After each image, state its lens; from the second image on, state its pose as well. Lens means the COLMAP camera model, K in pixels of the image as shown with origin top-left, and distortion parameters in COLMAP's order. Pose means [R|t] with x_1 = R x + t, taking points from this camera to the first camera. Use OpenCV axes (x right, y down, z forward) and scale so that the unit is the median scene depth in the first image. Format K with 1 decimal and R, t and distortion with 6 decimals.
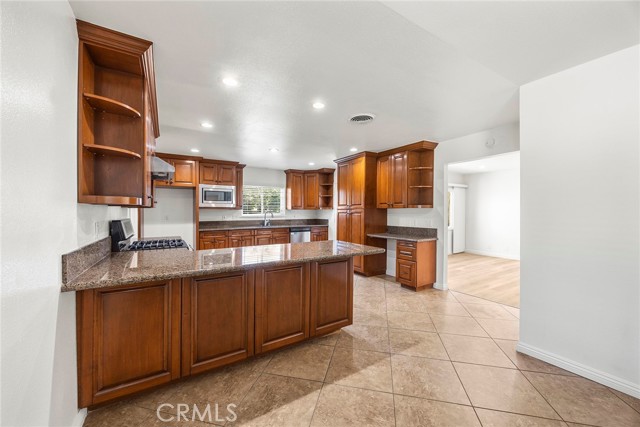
lens RADIAL K [[246.6, 0, 323.3], [0, 246.6, 213.1], [0, 0, 1]] dist [-0.002107, -0.000082]
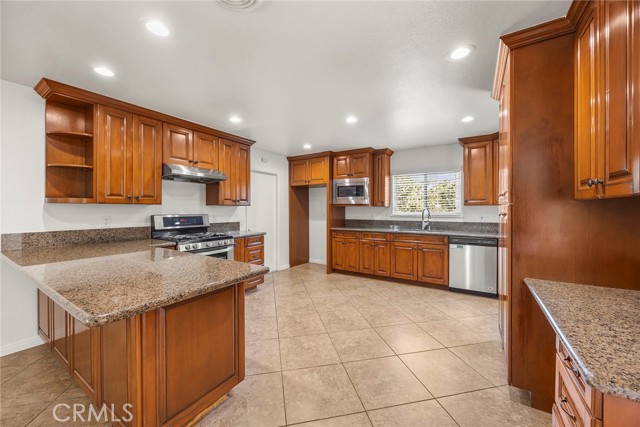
lens RADIAL K [[246.6, 0, 313.6], [0, 246.6, 209.4], [0, 0, 1]] dist [-0.002107, -0.000082]
pose [[0.412229, 0.003651, -0.911073, 0.278603], [-0.006855, 0.999976, 0.000906, -0.003846], [0.911055, 0.005872, 0.412244, 0.463158]]
